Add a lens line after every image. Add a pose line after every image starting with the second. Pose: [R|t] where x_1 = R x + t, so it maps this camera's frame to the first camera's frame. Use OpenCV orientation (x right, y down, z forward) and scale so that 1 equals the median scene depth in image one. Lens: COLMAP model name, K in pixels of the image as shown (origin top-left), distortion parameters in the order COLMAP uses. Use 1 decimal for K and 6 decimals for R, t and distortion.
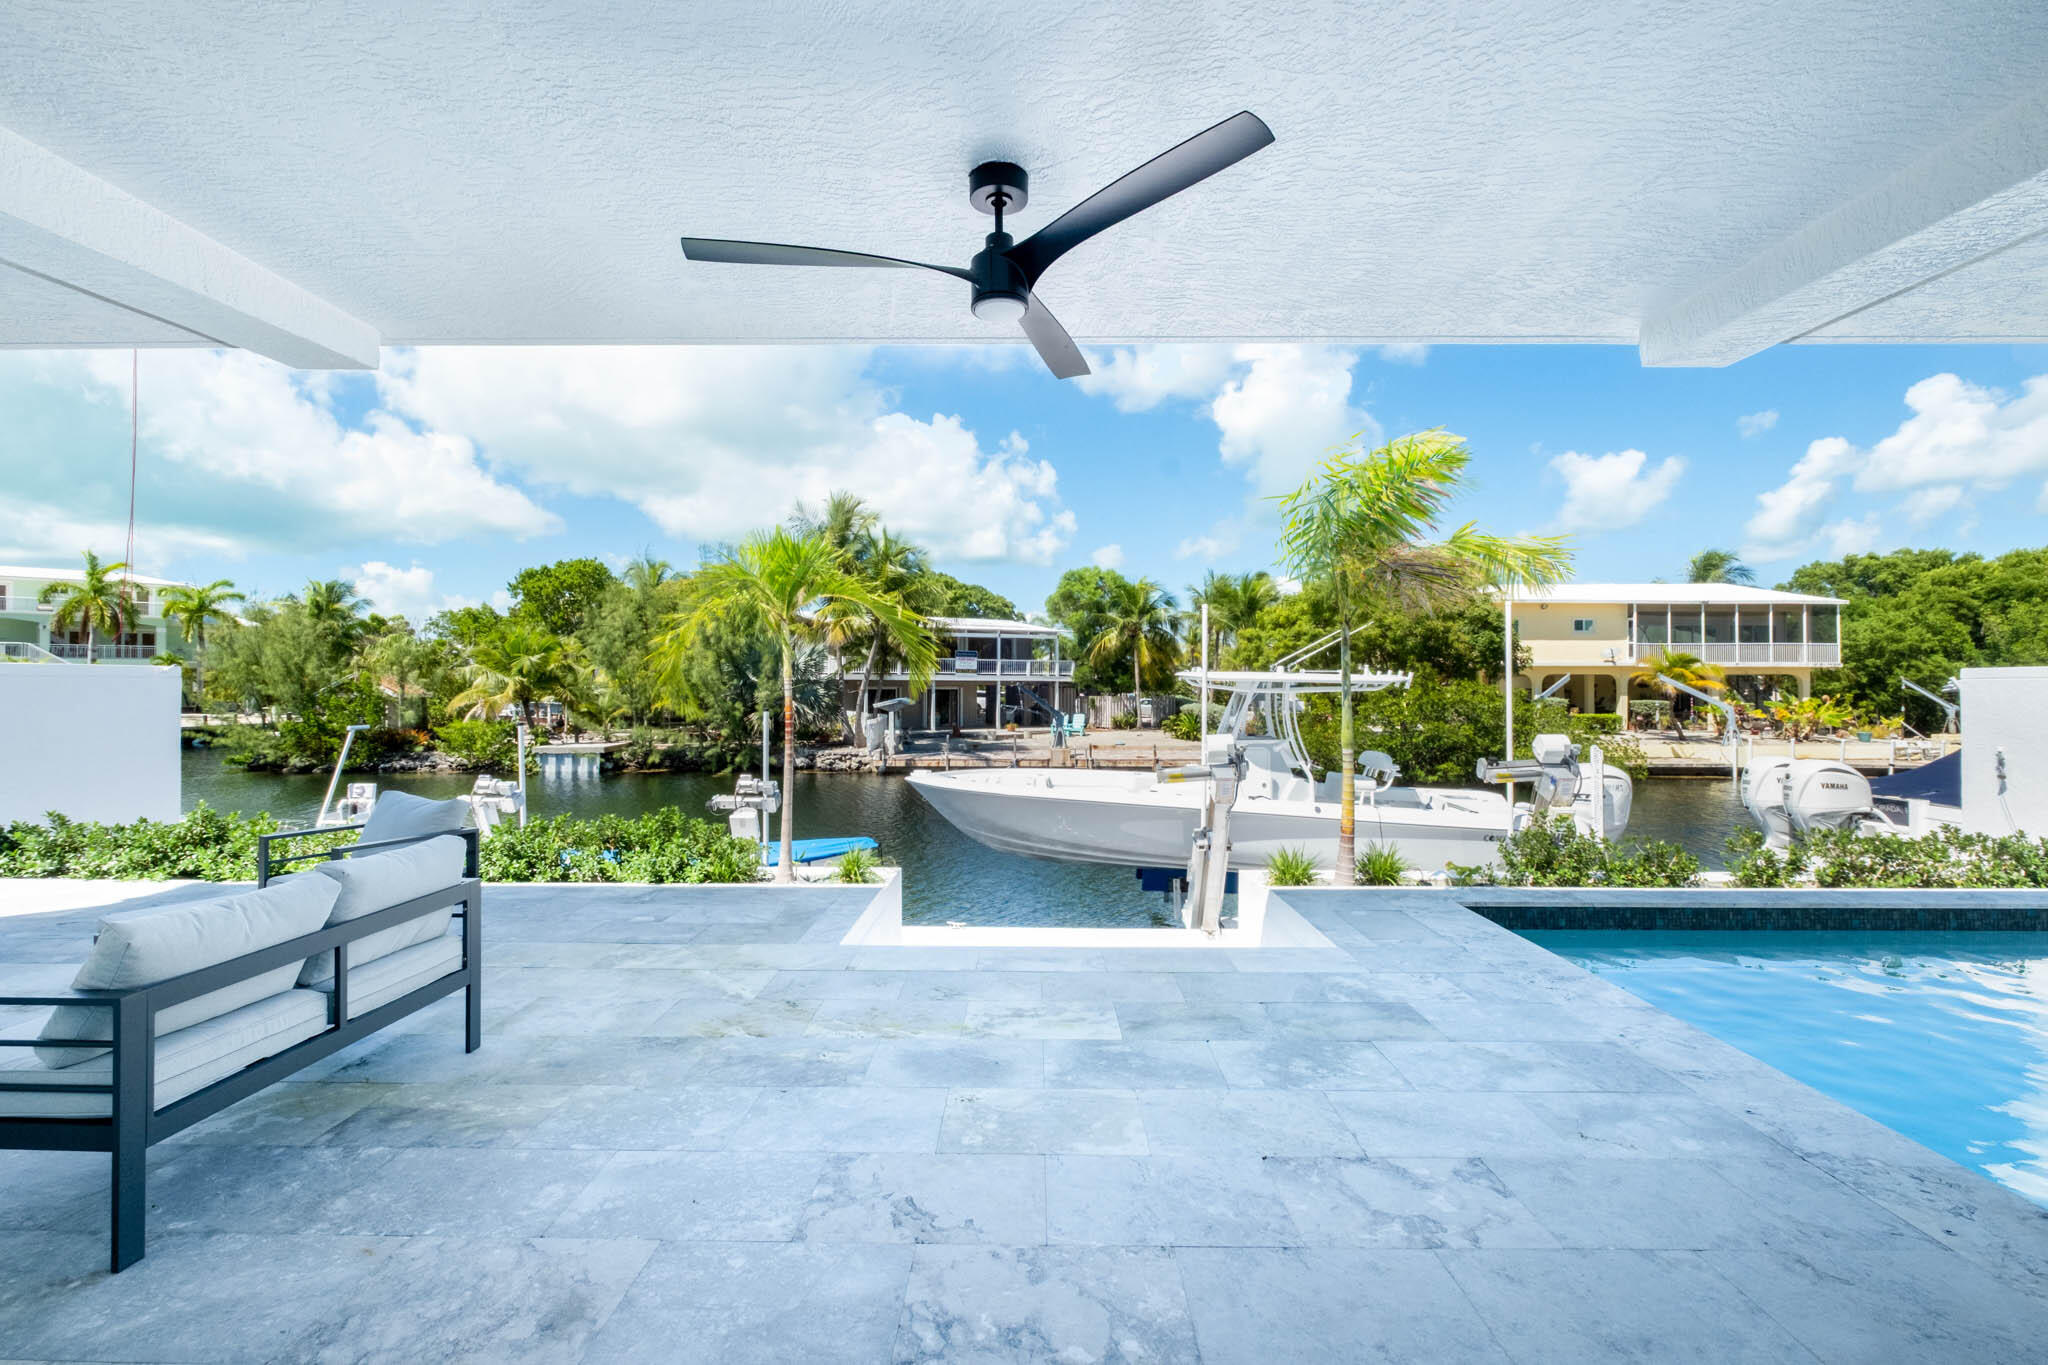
lens RADIAL K [[885.3, 0, 1024.0], [0, 885.3, 682.5], [0, 0, 1]] dist [-0.002759, -0.000454]
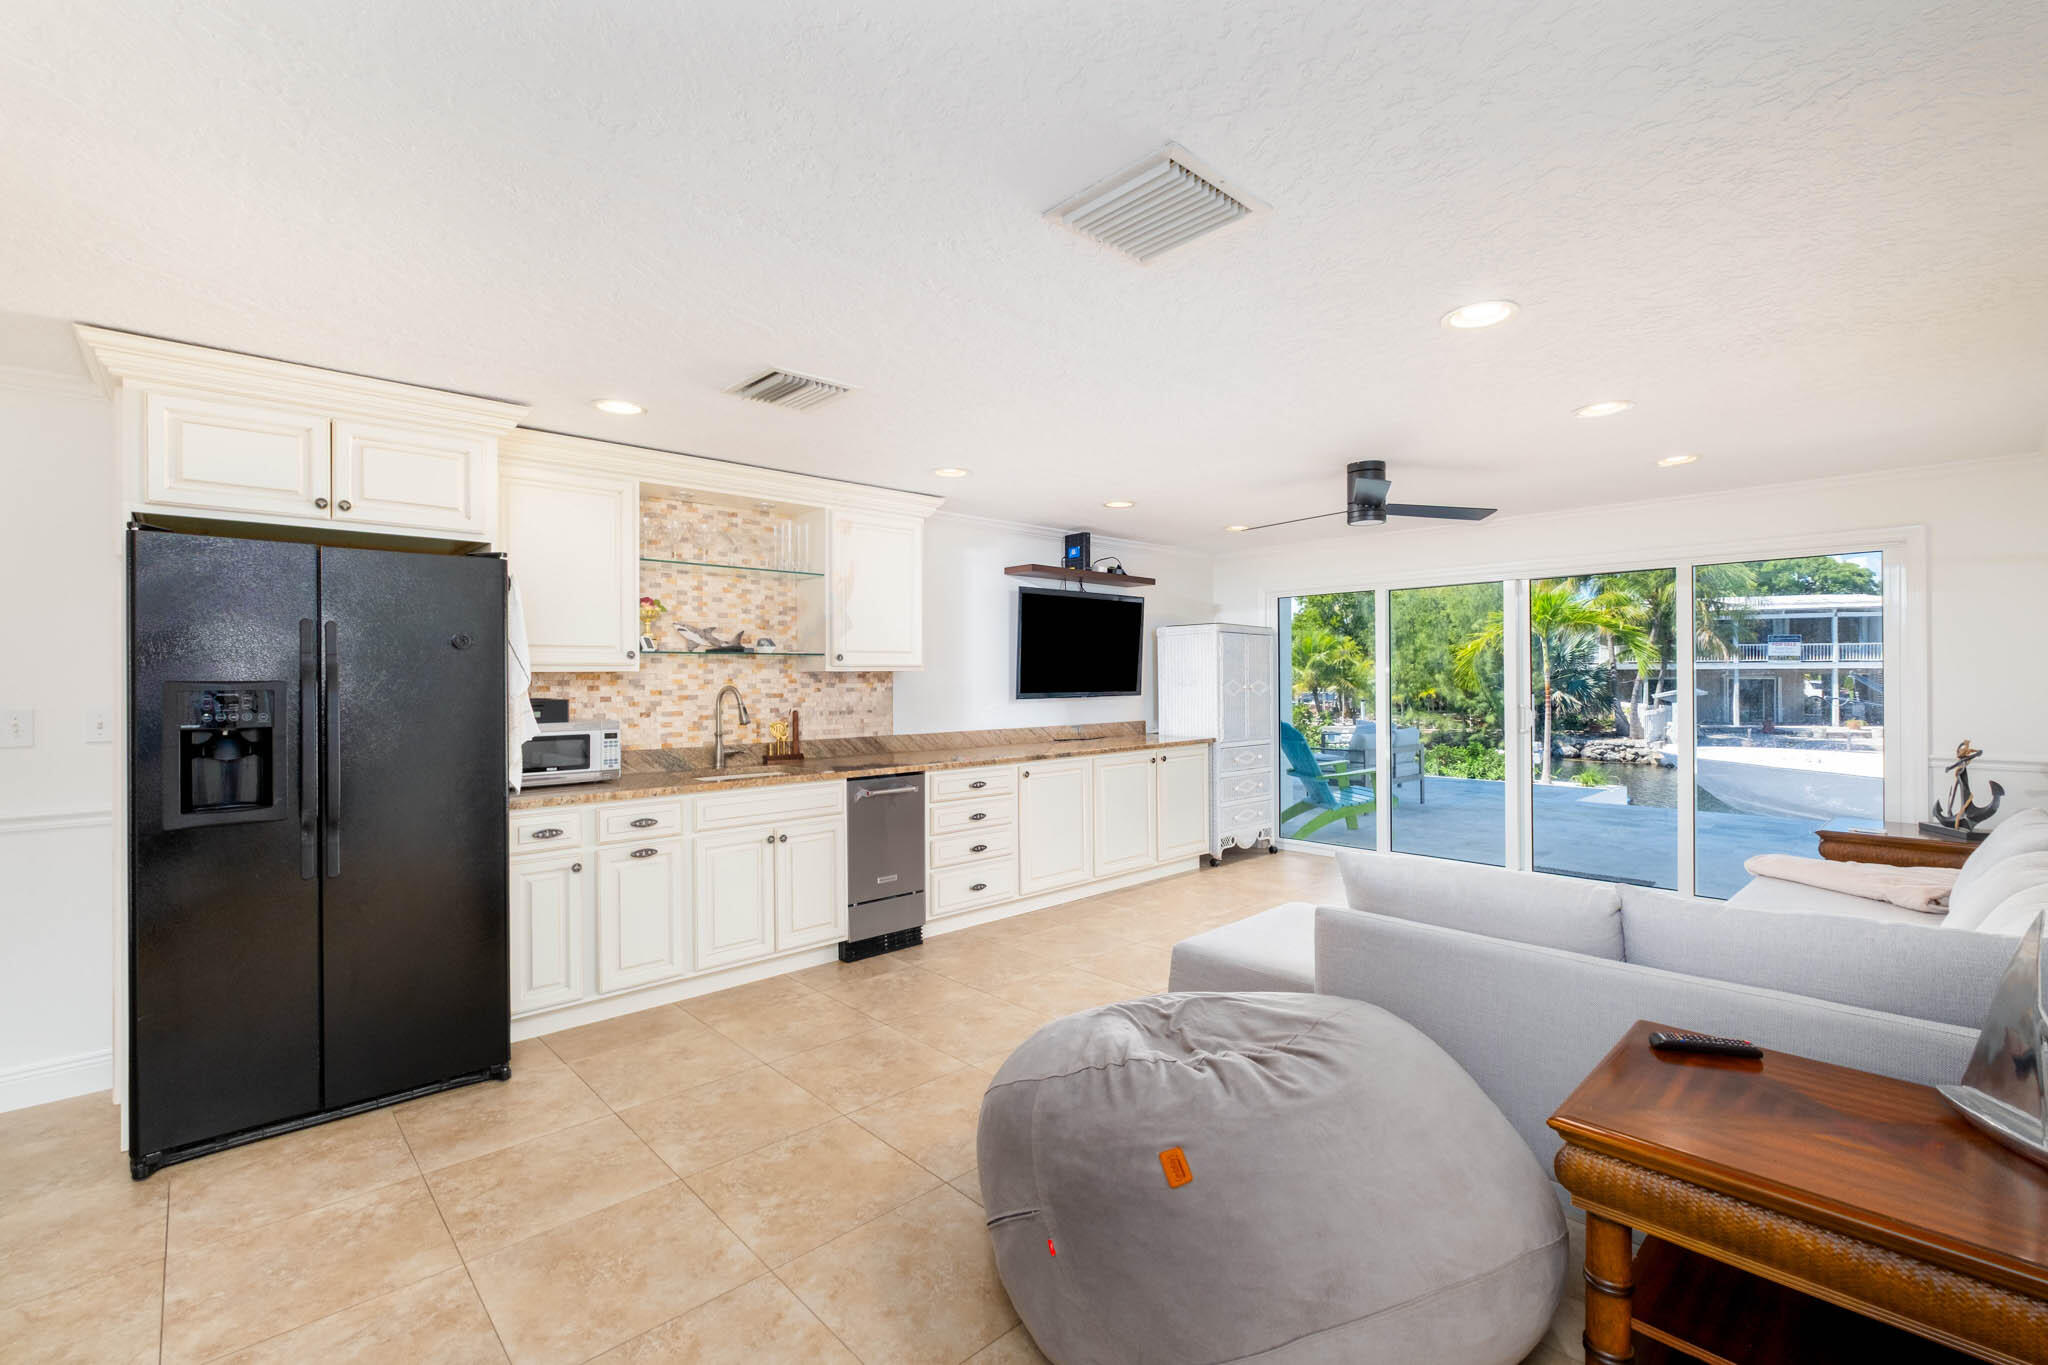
lens RADIAL K [[896.8, 0, 1024.0], [0, 896.8, 682.5], [0, 0, 1]] dist [0.001196, 0.000224]
pose [[0.699764, -0.001574, -0.714372, 0.045610], [0.008291, 0.999948, 0.005918, -0.000215], [0.714326, -0.010064, 0.699741, -0.161850]]
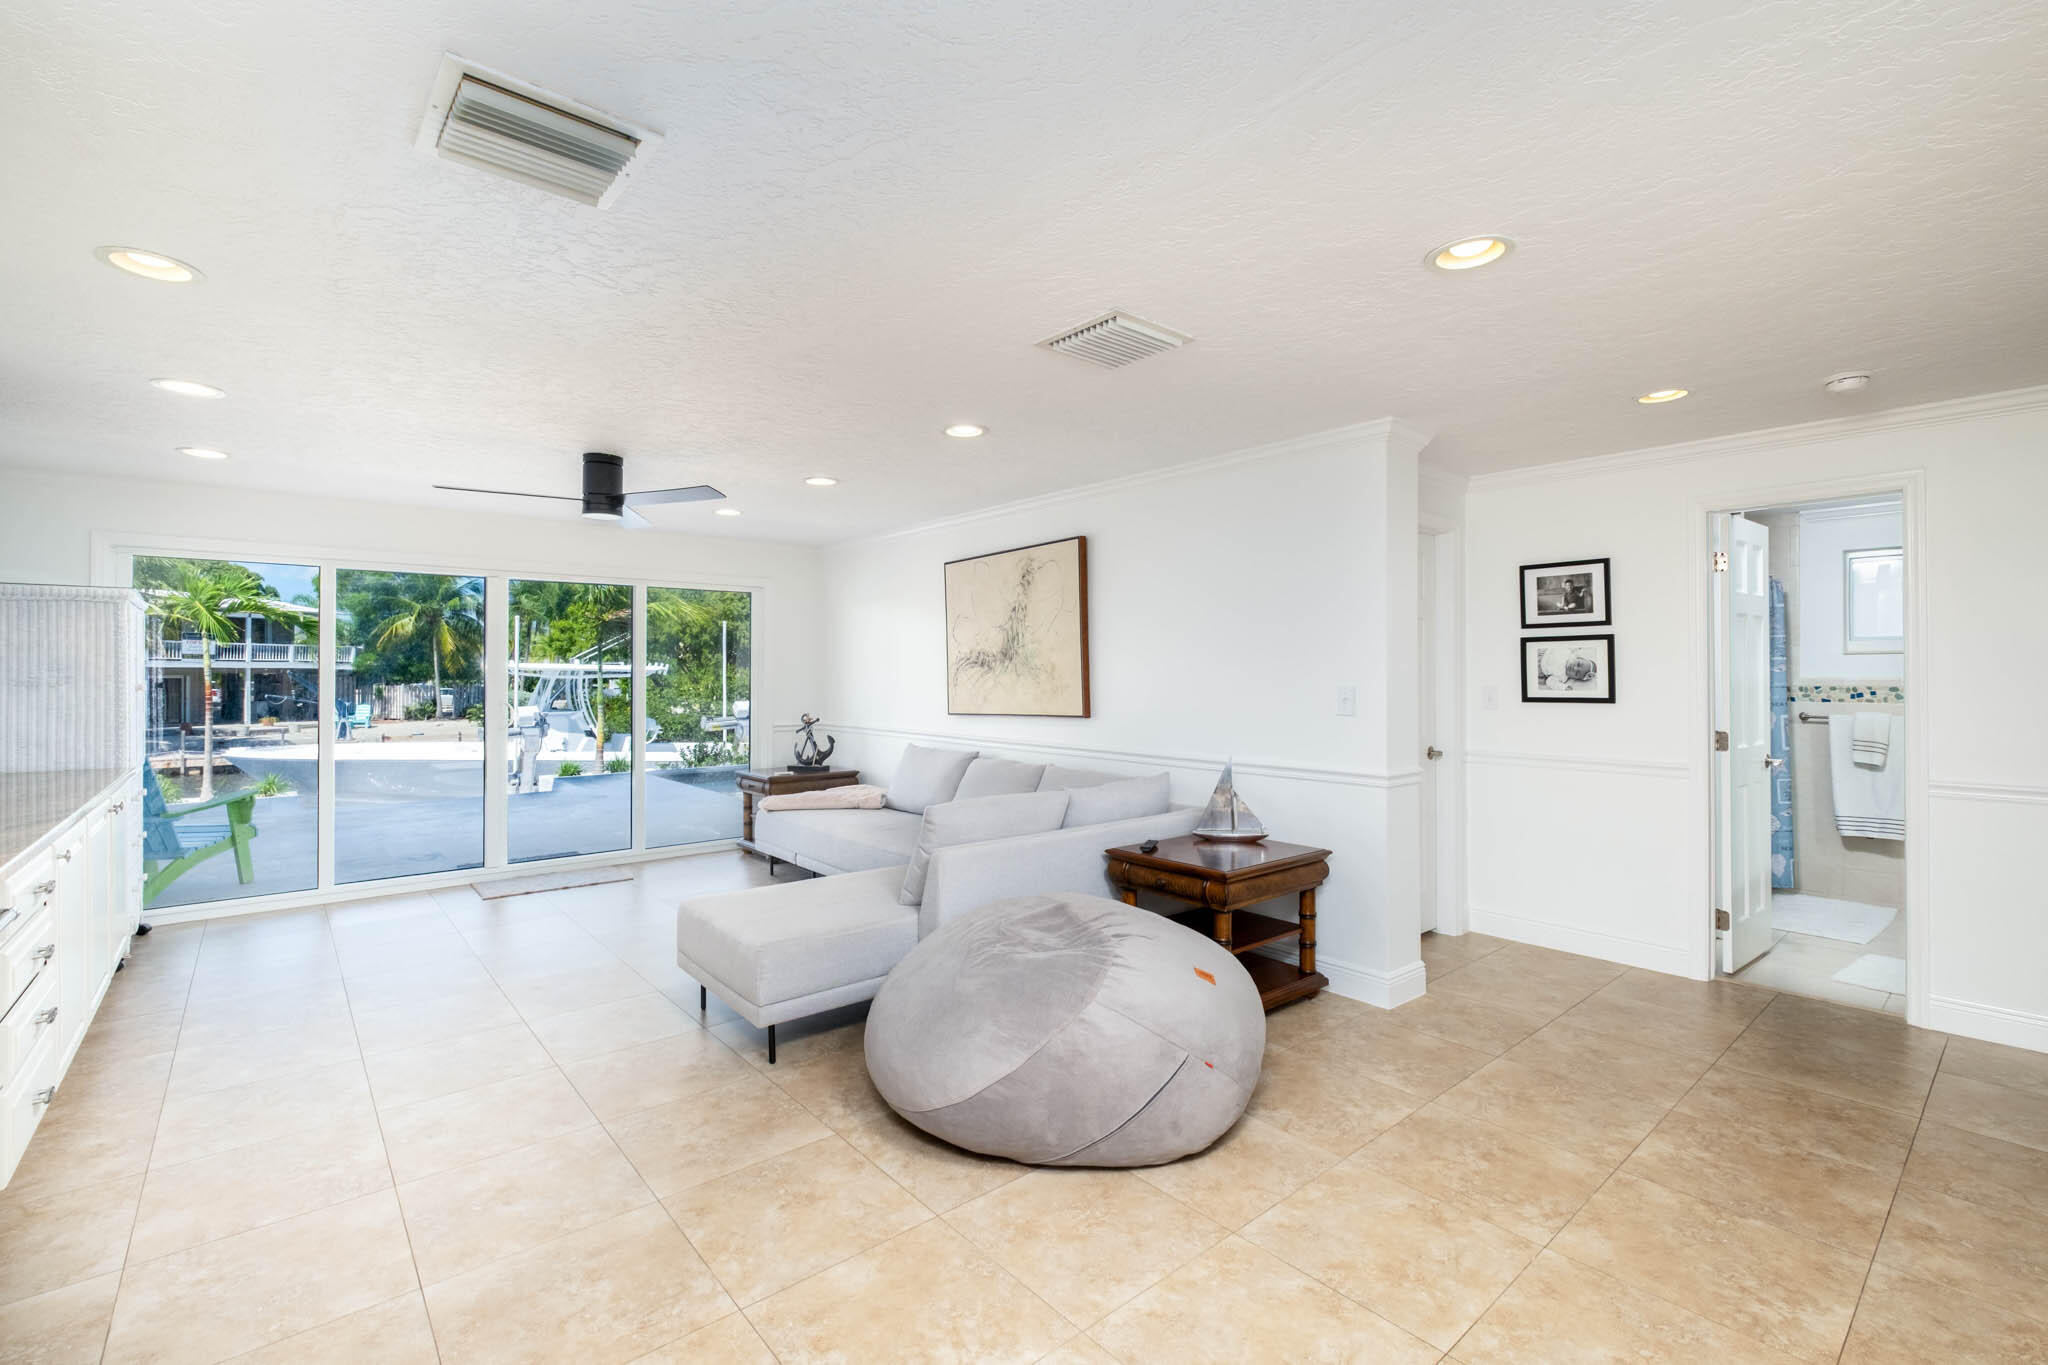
lens RADIAL K [[885.3, 0, 1024.0], [0, 885.3, 682.5], [0, 0, 1]] dist [-0.002759, -0.000454]
pose [[0.749859, -0.007550, 0.661554, -0.034446], [-0.001638, 0.999911, 0.013268, -0.000377], [-0.661595, -0.011032, 0.749780, -0.168496]]
